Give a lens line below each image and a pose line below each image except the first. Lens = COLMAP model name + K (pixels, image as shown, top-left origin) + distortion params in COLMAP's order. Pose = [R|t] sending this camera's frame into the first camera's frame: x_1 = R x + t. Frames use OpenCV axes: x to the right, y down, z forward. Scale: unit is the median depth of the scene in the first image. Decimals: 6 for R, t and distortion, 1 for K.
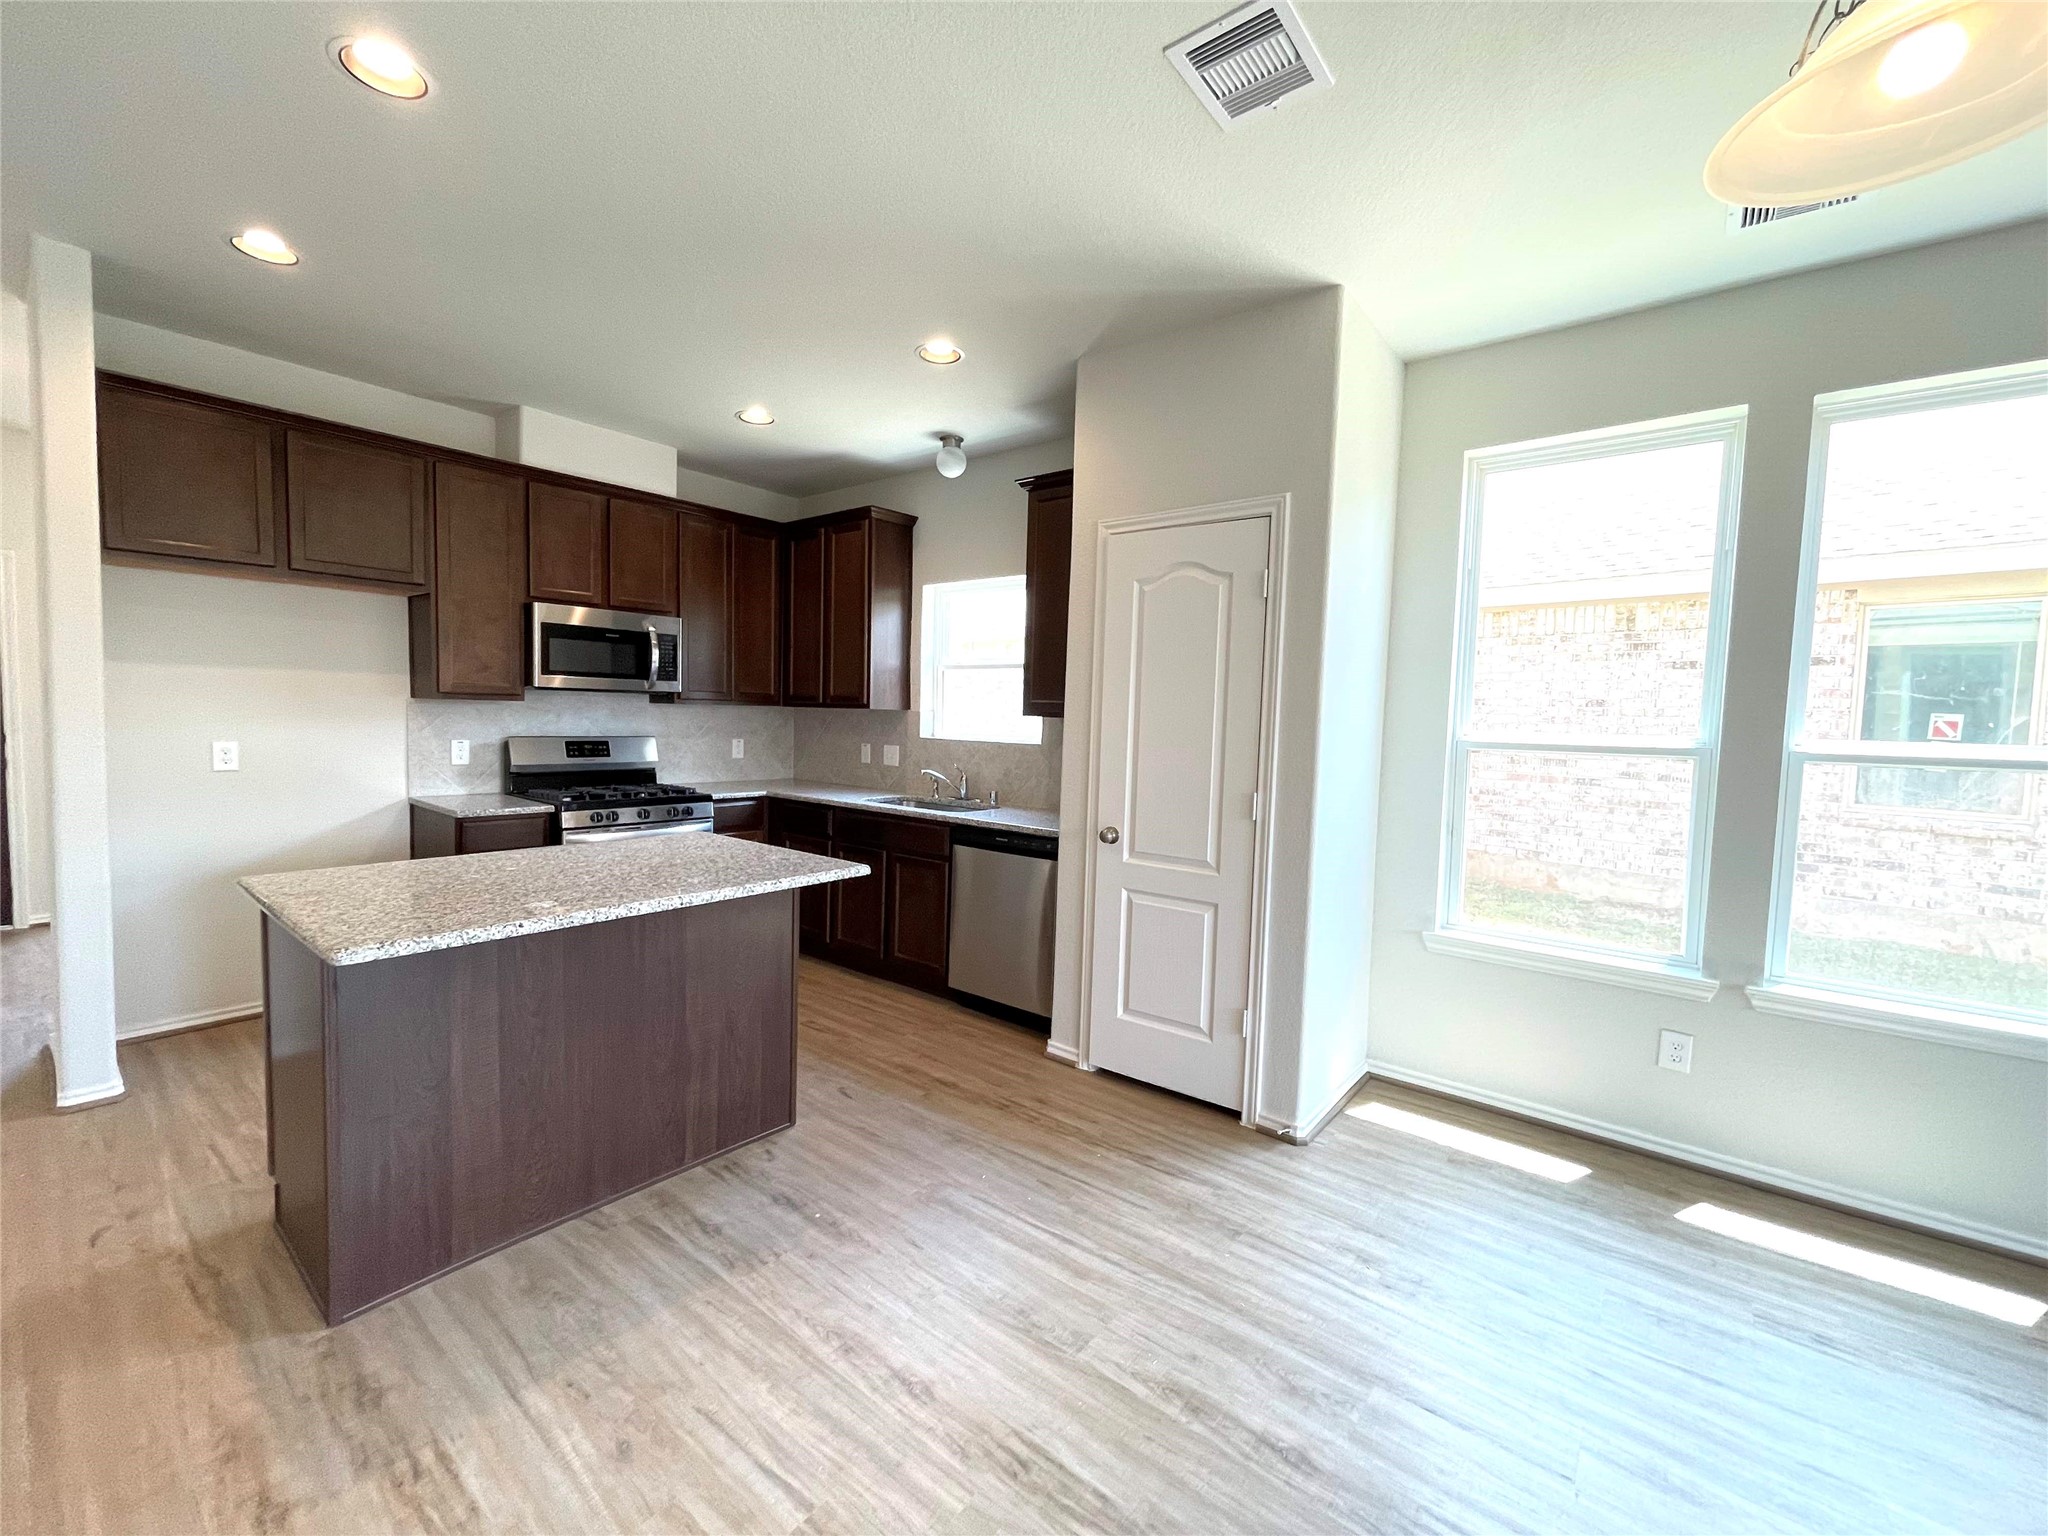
lens RADIAL K [[831.1, 0, 1015.9], [0, 831.1, 766.2], [0, 0, 1]] dist [0.002285, -0.000357]
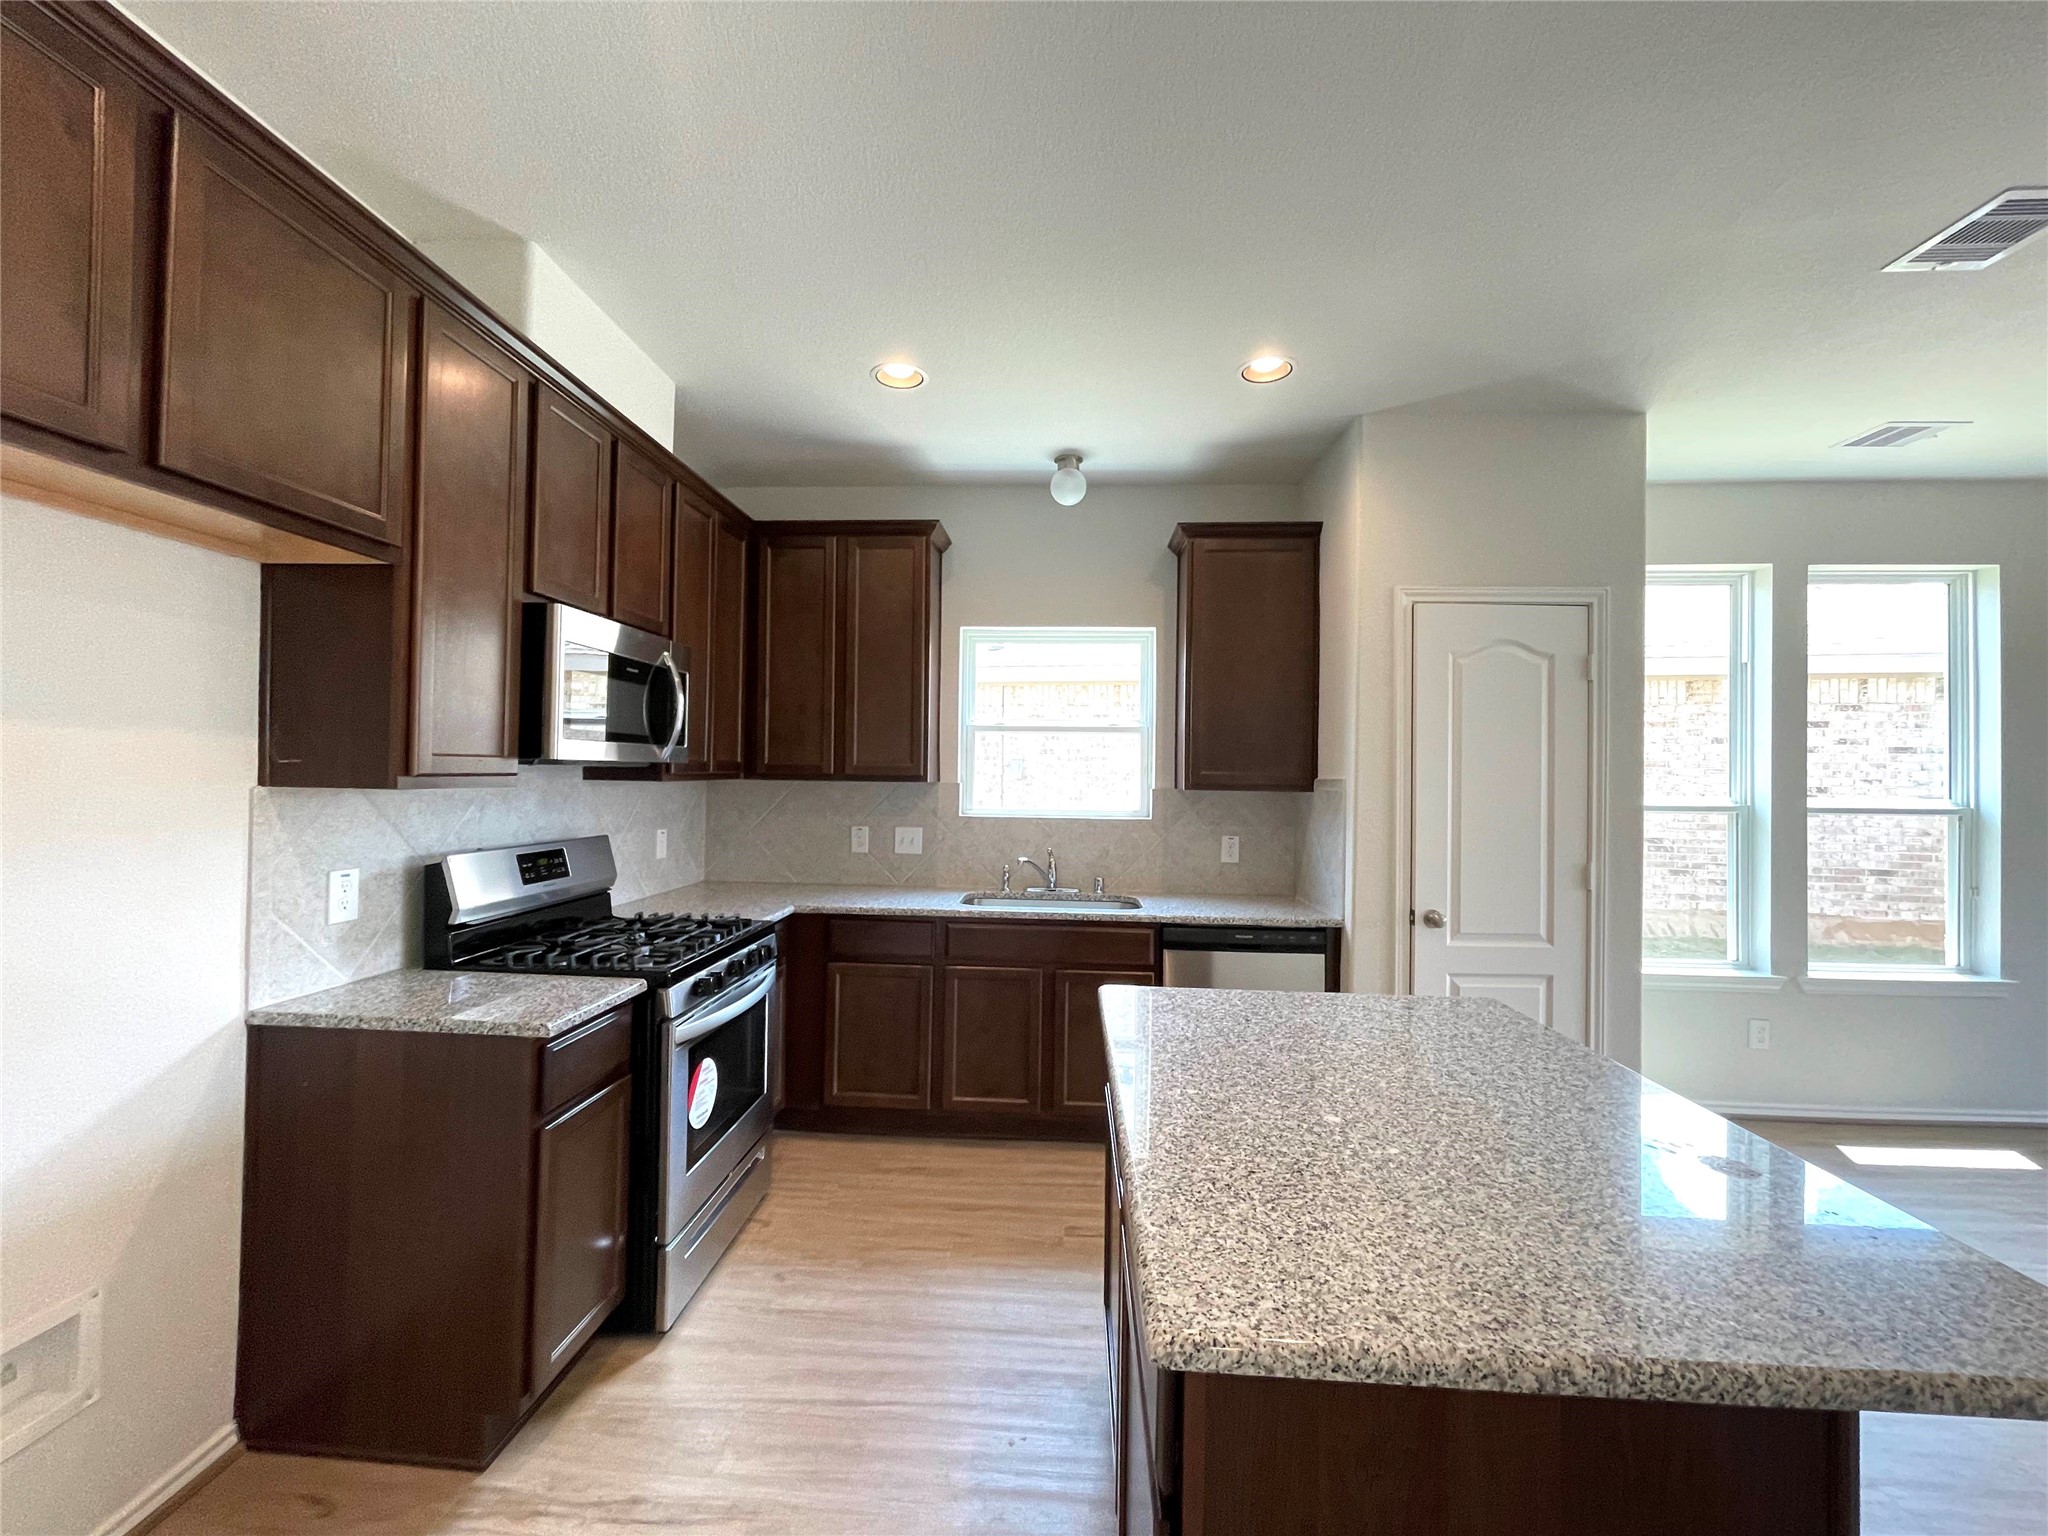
lens RADIAL K [[831.1, 0, 1012.8], [0, 831.1, 769.1], [0, 0, 1]] dist [0.002285, -0.000357]
pose [[0.814361, -0.011321, 0.580248, -0.916830], [0.044278, 0.998108, -0.042669, -0.074954], [-0.578667, 0.060440, 0.813321, 0.560428]]
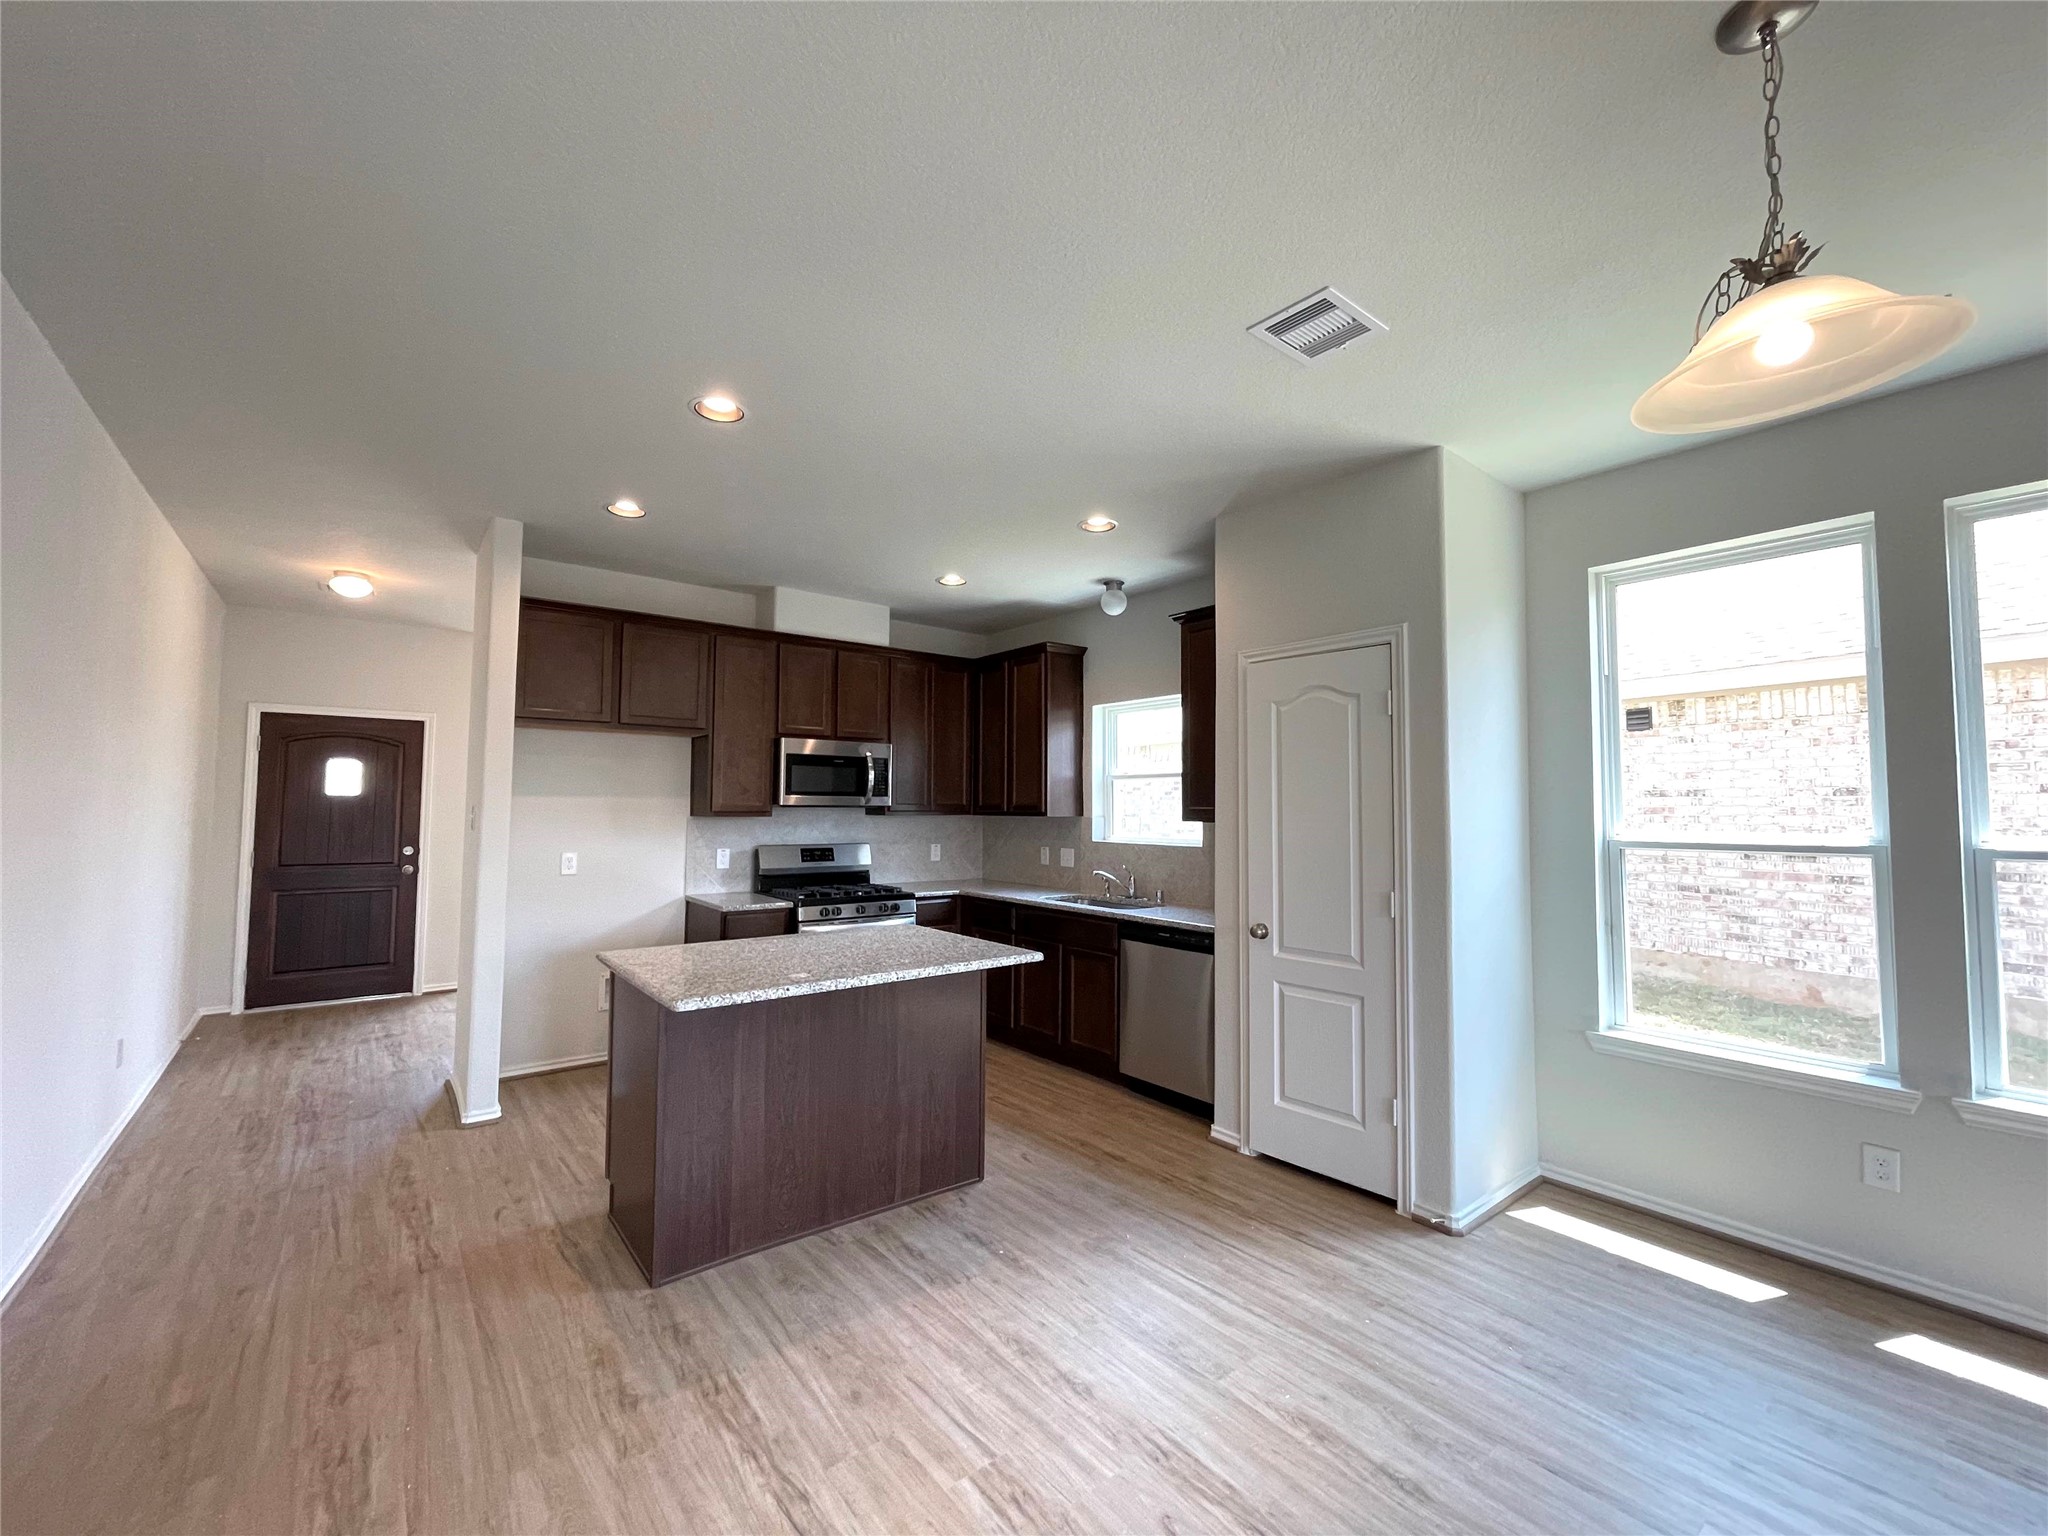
lens RADIAL K [[831.1, 0, 1018.9], [0, 831.1, 764.7], [0, 0, 1]] dist [0.002285, -0.000357]
pose [[0.975977, -0.032762, -0.215397, 0.051538], [0.006666, 0.992657, -0.120779, -0.004700], [0.217772, 0.116442, 0.969029, -0.179716]]
